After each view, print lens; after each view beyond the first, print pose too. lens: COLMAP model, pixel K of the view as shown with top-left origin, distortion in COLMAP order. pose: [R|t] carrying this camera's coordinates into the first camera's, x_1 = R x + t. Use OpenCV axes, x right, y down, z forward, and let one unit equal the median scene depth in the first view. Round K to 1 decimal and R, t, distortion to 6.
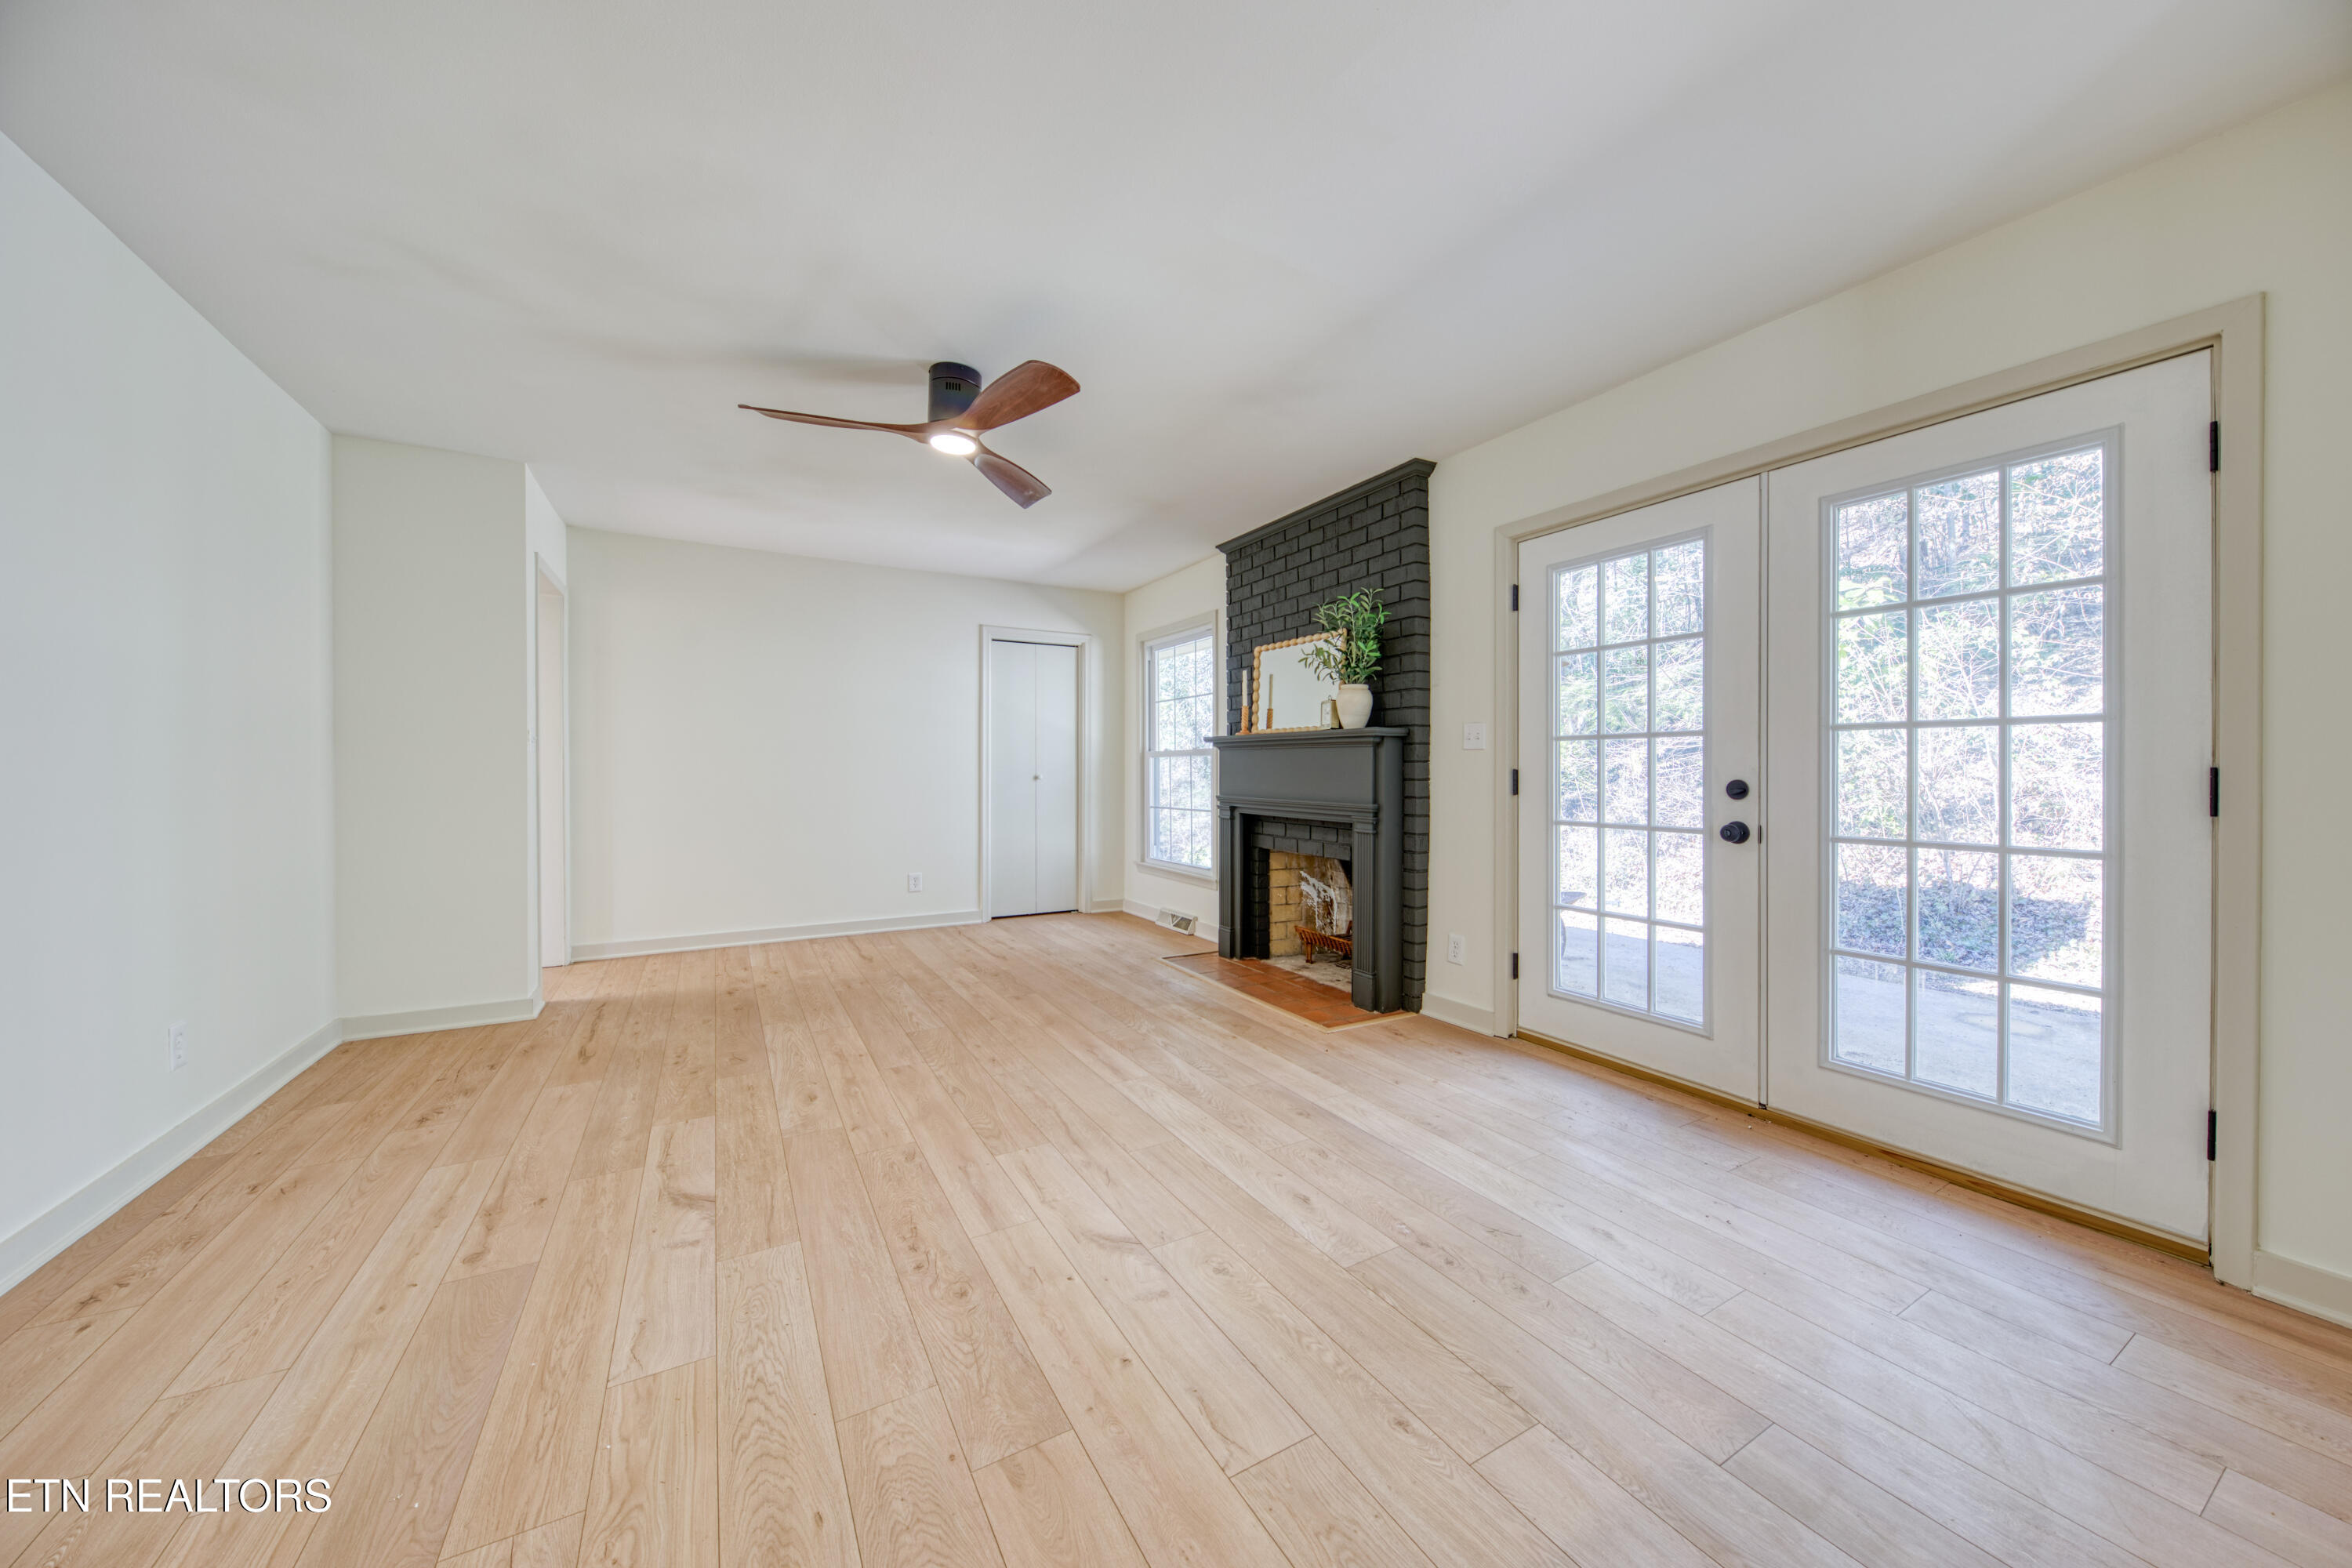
lens RADIAL K [[824.6, 0, 1198.6], [0, 824.6, 766.0], [0, 0, 1]] dist [0.018520, -0.001604]
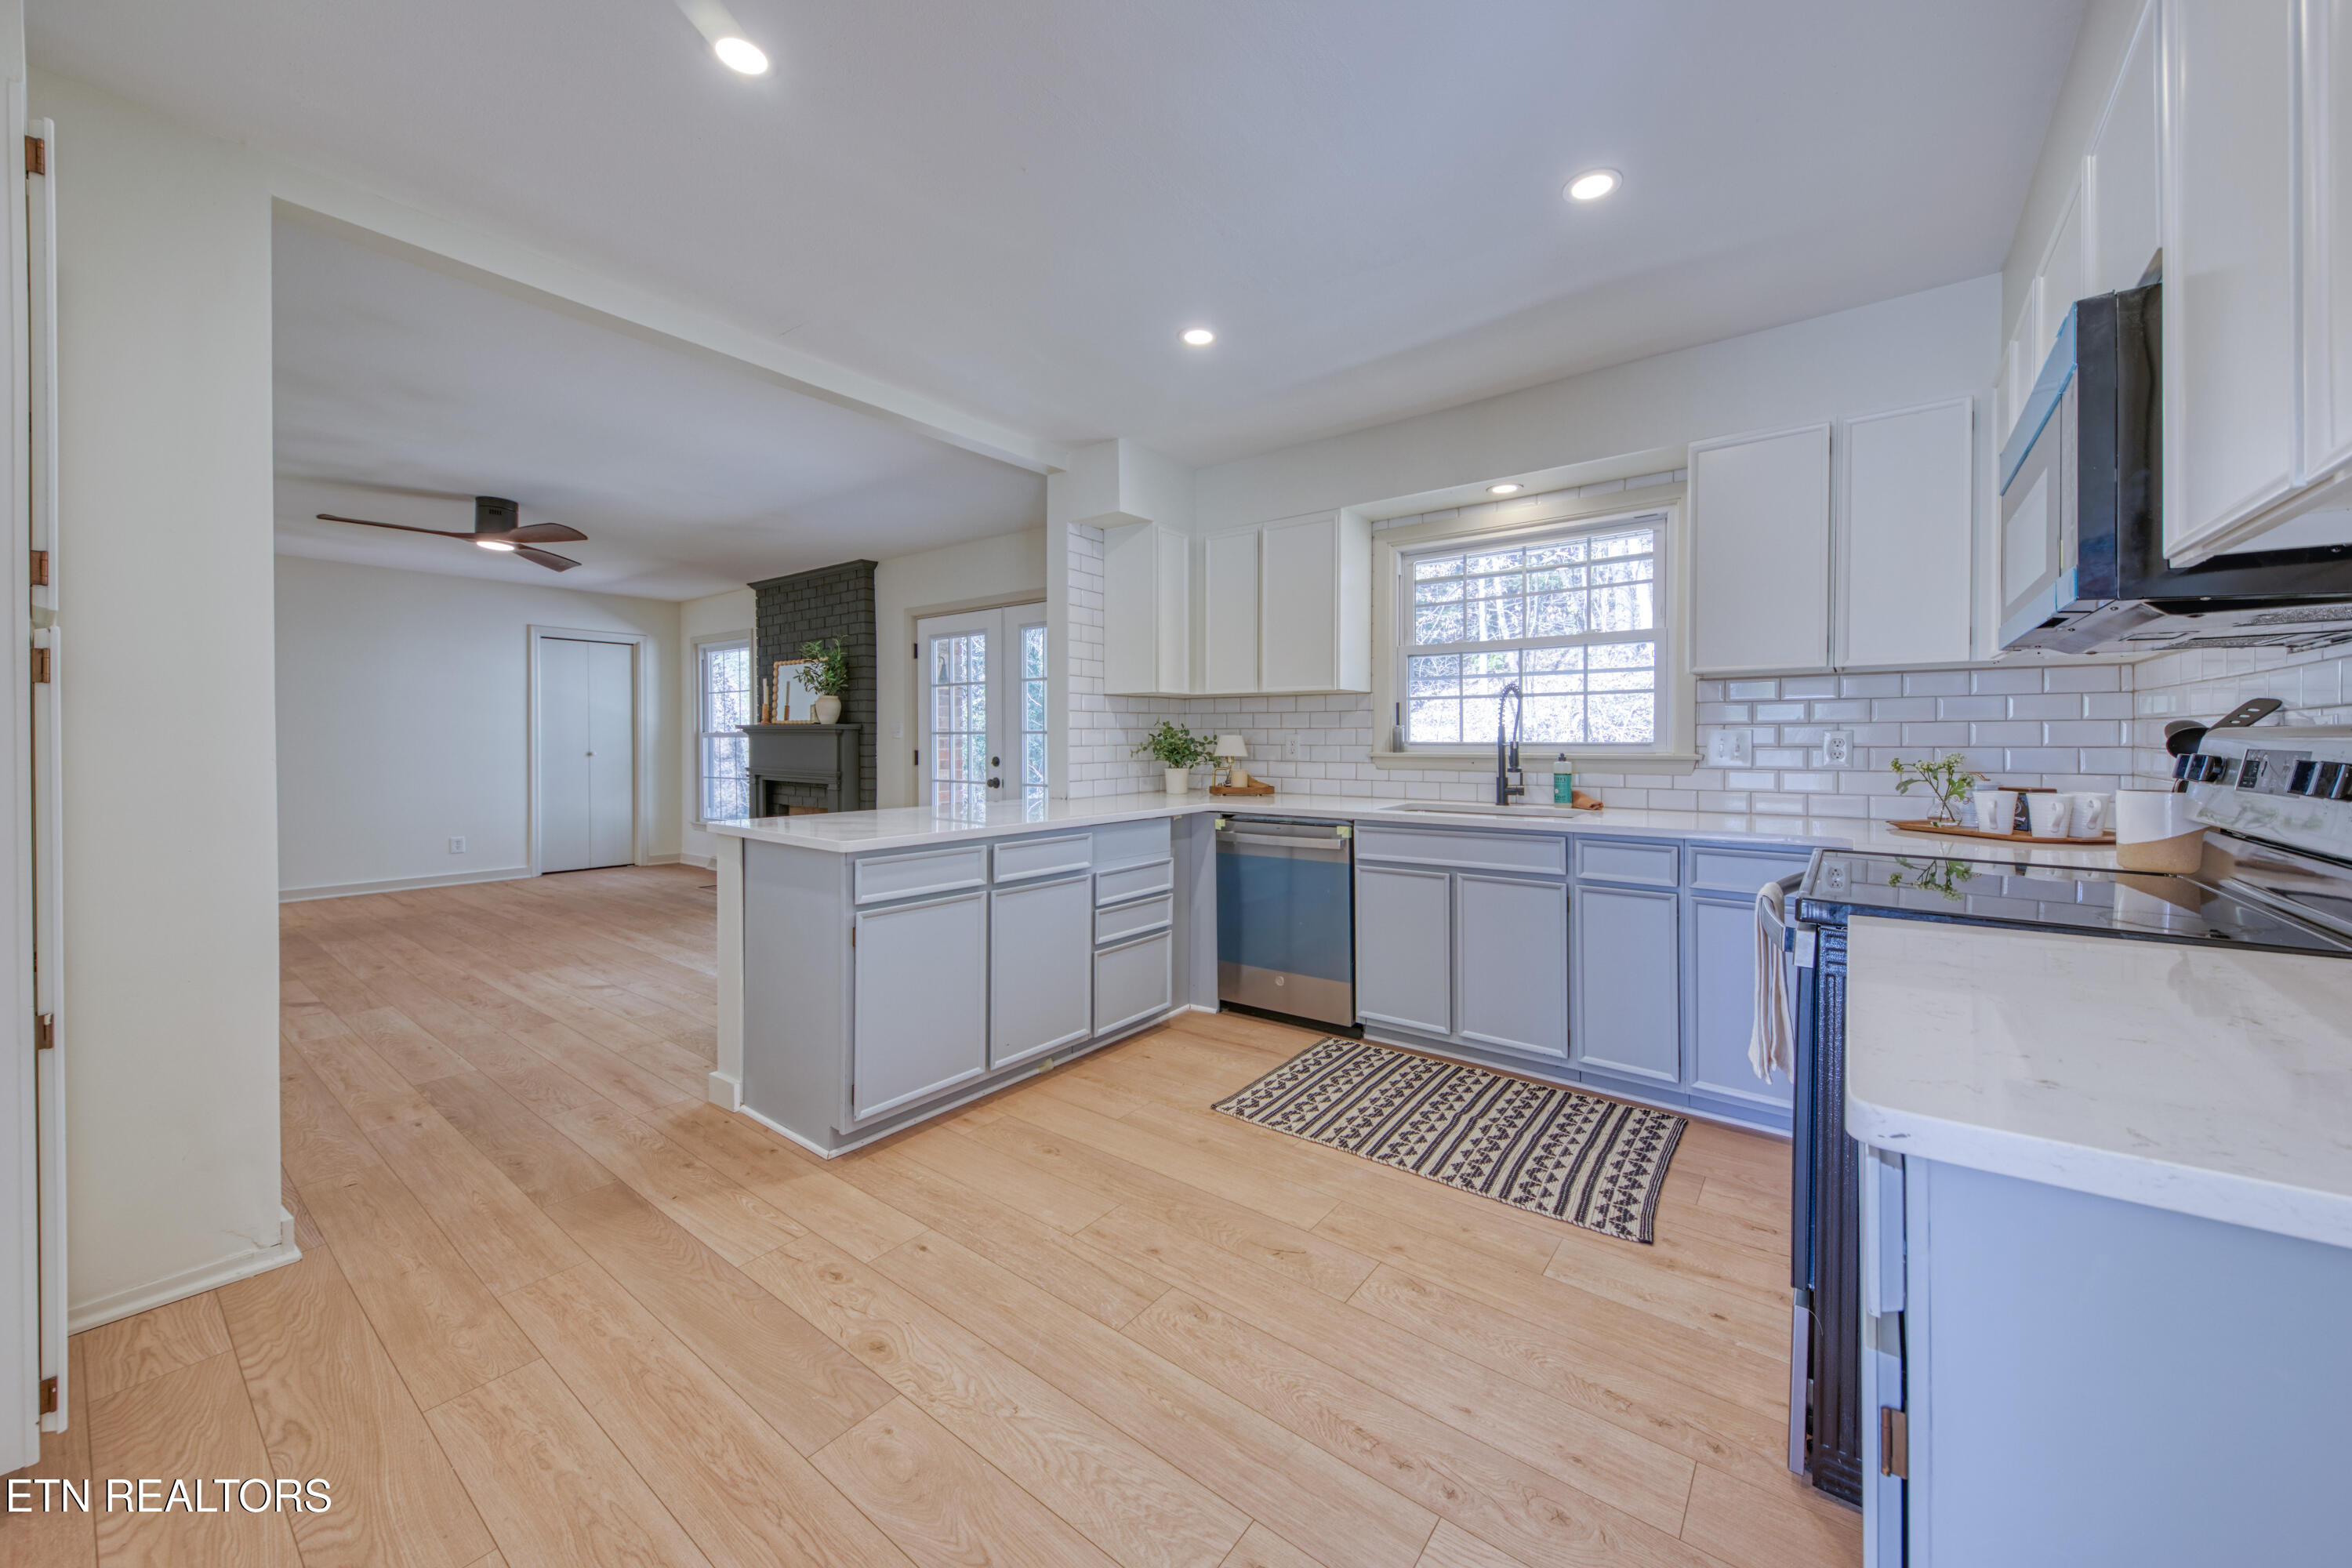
lens RADIAL K [[824.6, 0, 1215.6], [0, 824.6, 746.3], [0, 0, 1]] dist [0.018520, -0.001604]
pose [[0.914577, -0.000337, 0.404412, 0.256363], [-0.004474, 0.999930, 0.010951, -0.026271], [-0.404388, -0.011825, 0.914511, -0.831469]]
